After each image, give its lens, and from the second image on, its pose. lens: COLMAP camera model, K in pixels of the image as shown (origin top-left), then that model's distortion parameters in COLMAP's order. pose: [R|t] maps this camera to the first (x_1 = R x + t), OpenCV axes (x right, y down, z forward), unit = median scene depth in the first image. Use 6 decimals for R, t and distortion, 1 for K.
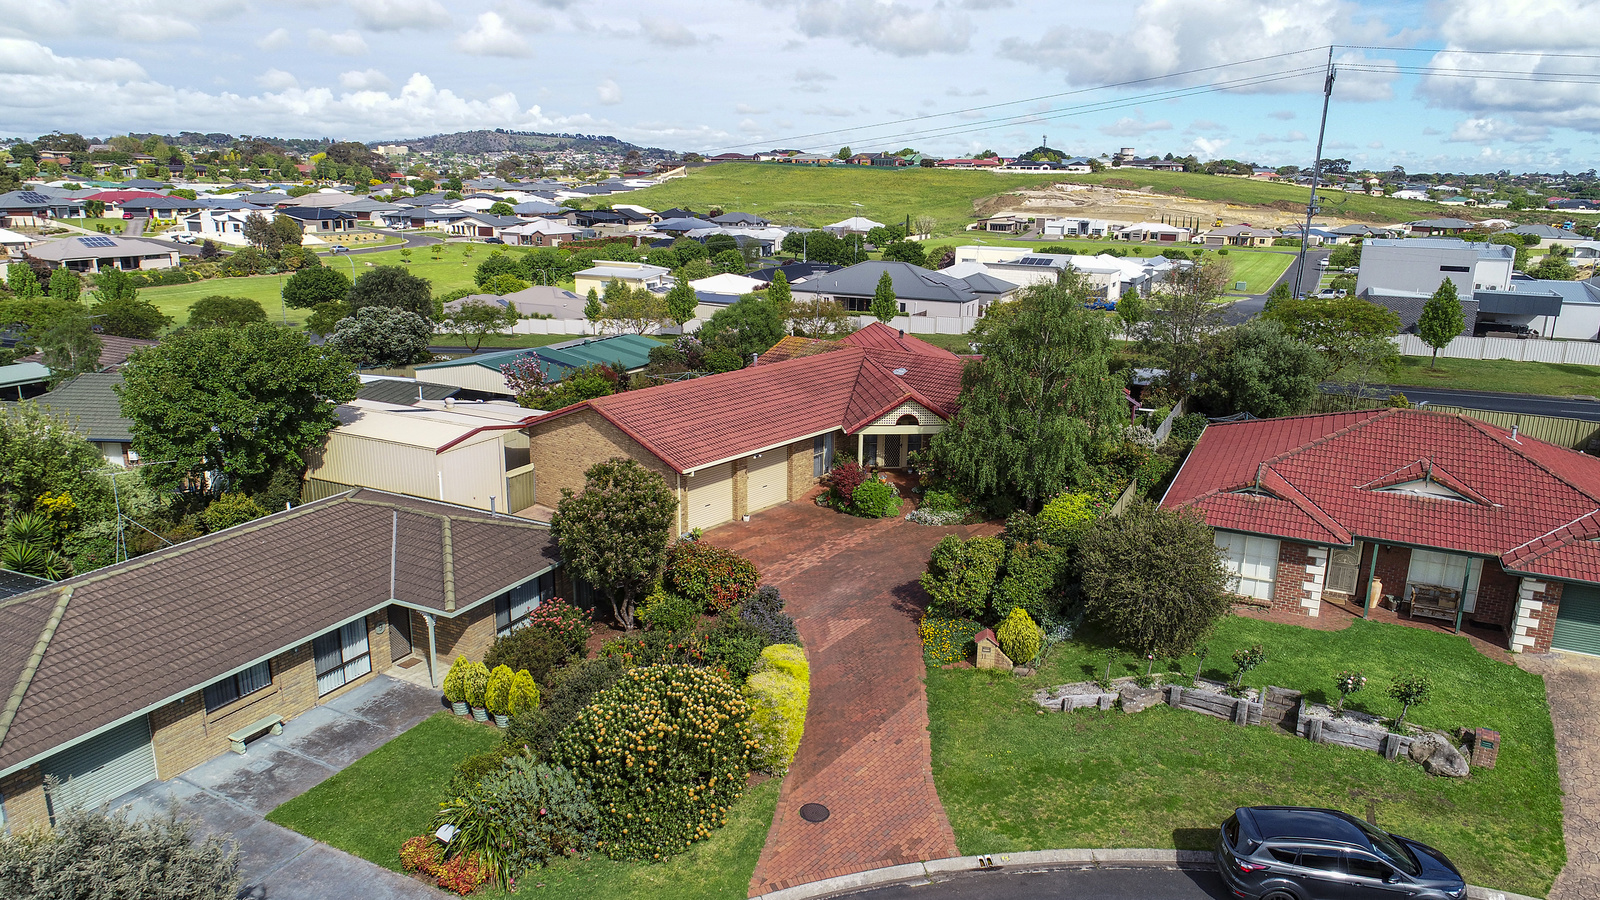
lens RADIAL K [[1069.8, 0, 802.9], [0, 1069.8, 445.6], [0, 0, 1]] dist [0.000390, -0.001944]
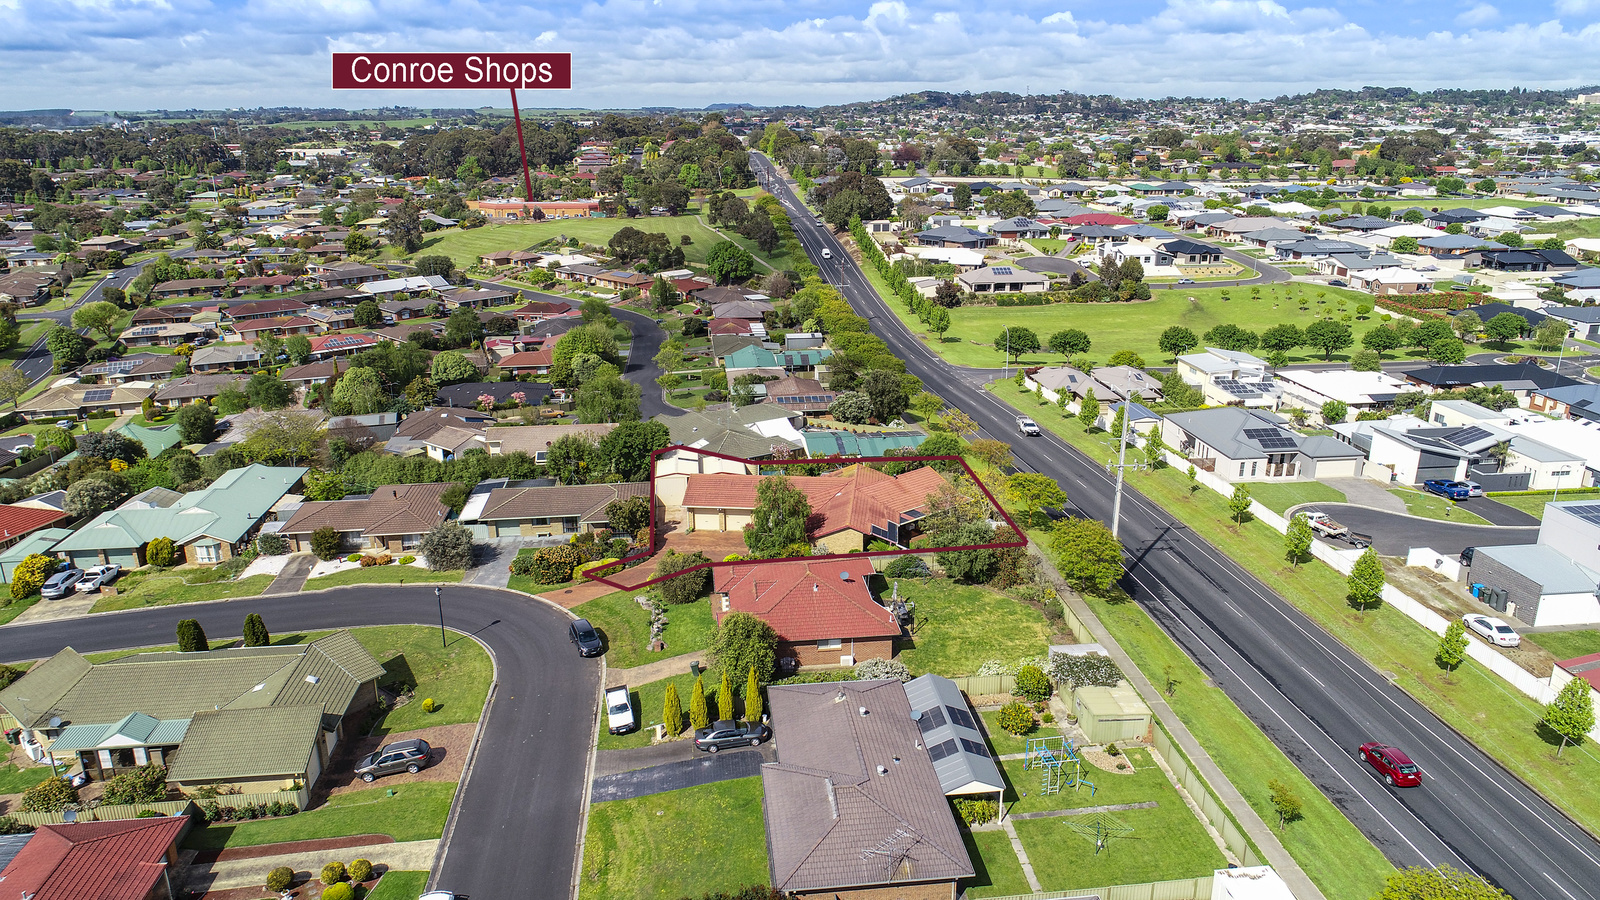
lens RADIAL K [[1069.8, 0, 802.9], [0, 1069.8, 445.6], [0, 0, 1]] dist [0.000390, -0.001944]
pose [[0.546064, 0.235998, -0.803815, 2.163893], [-0.196046, 0.968856, 0.151272, -0.584616], [0.814481, 0.074980, 0.575325, -0.384792]]
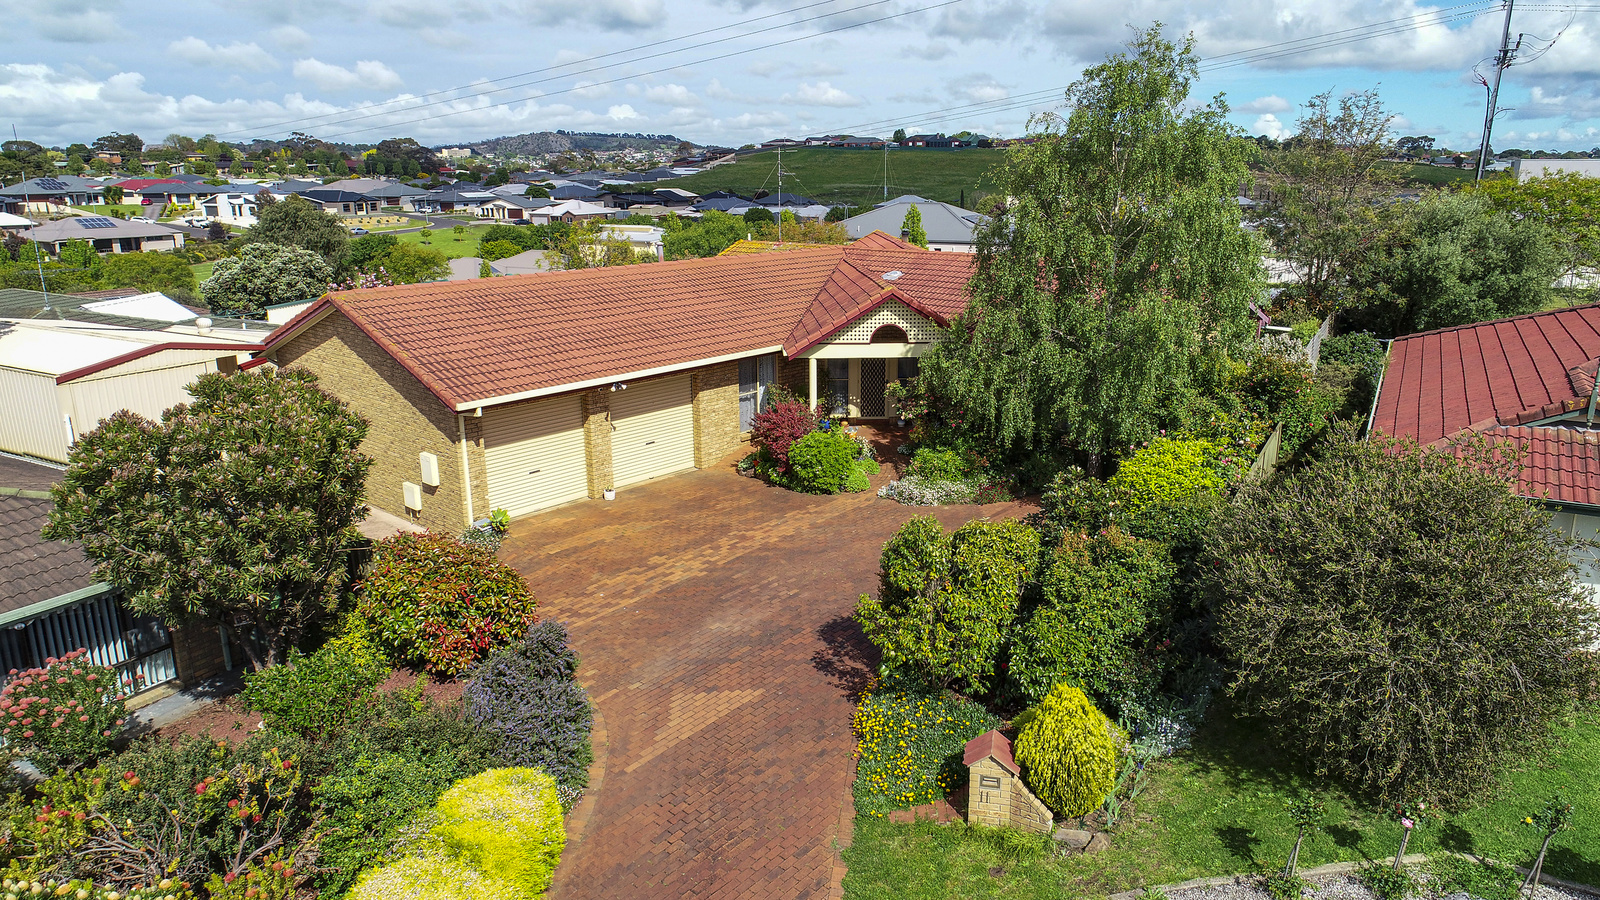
lens RADIAL K [[1069.8, 0, 802.9], [0, 1069.8, 445.6], [0, 0, 1]] dist [0.000390, -0.001944]
pose [[0.998325, -0.006530, -0.057479, 0.089122], [0.006702, 0.999974, 0.002808, 0.039903], [0.057459, -0.003188, 0.998343, 0.415542]]
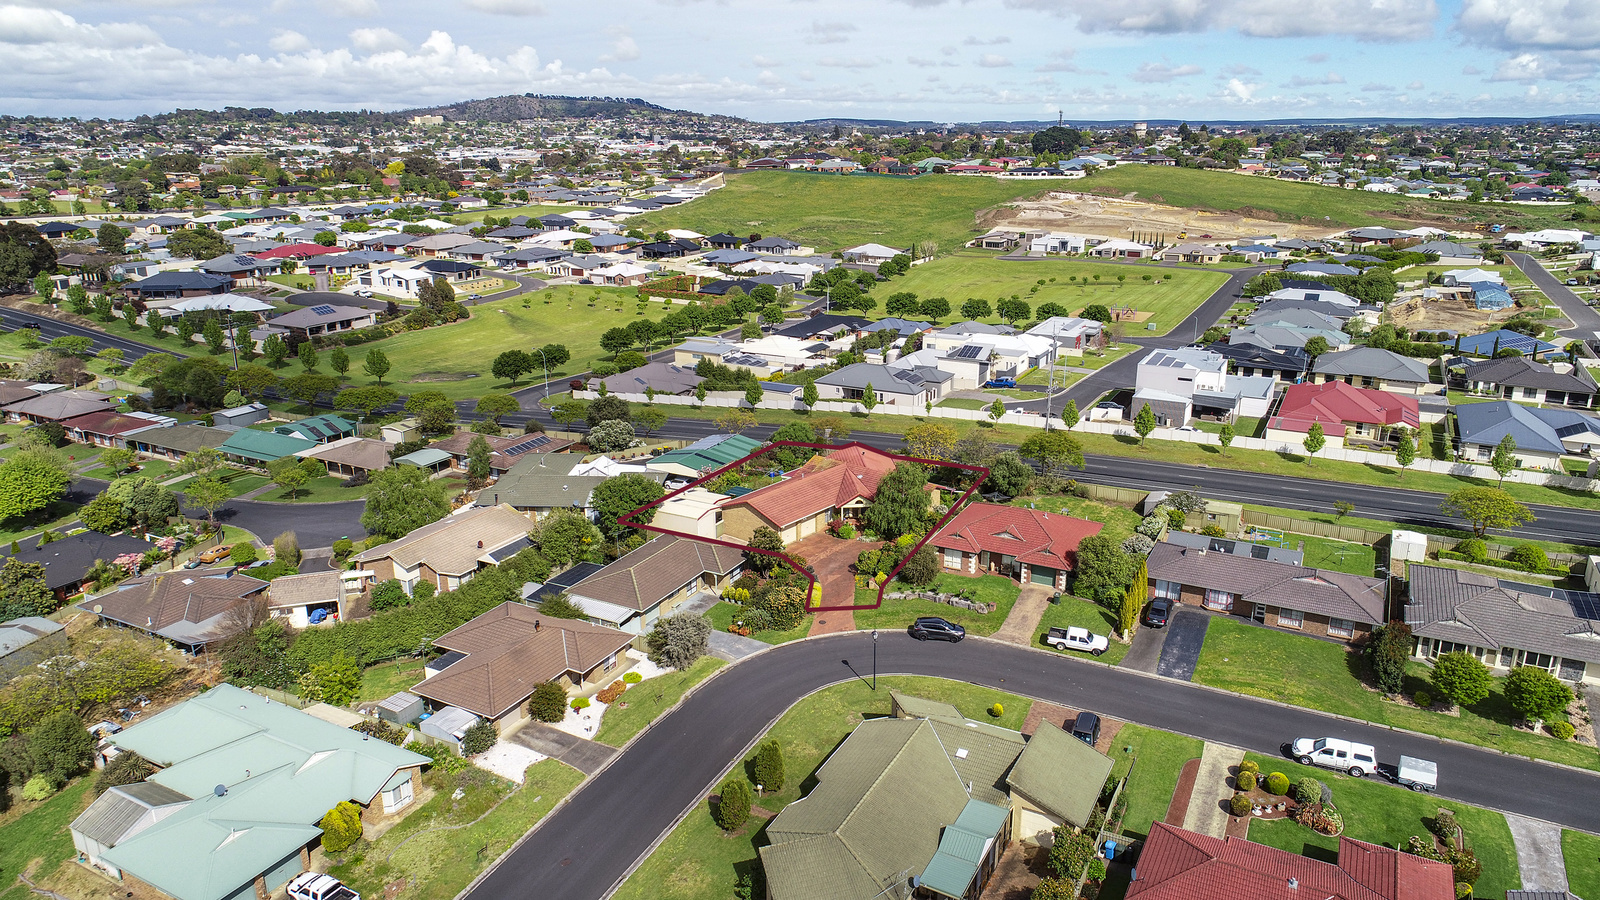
lens RADIAL K [[1069.8, 0, 802.9], [0, 1069.8, 445.6], [0, 0, 1]] dist [0.000390, -0.001944]
pose [[0.999558, -0.009364, -0.028231, 0.034974], [0.010533, 0.999080, 0.041568, -0.301784], [0.027816, -0.041847, 0.998737, -1.836173]]
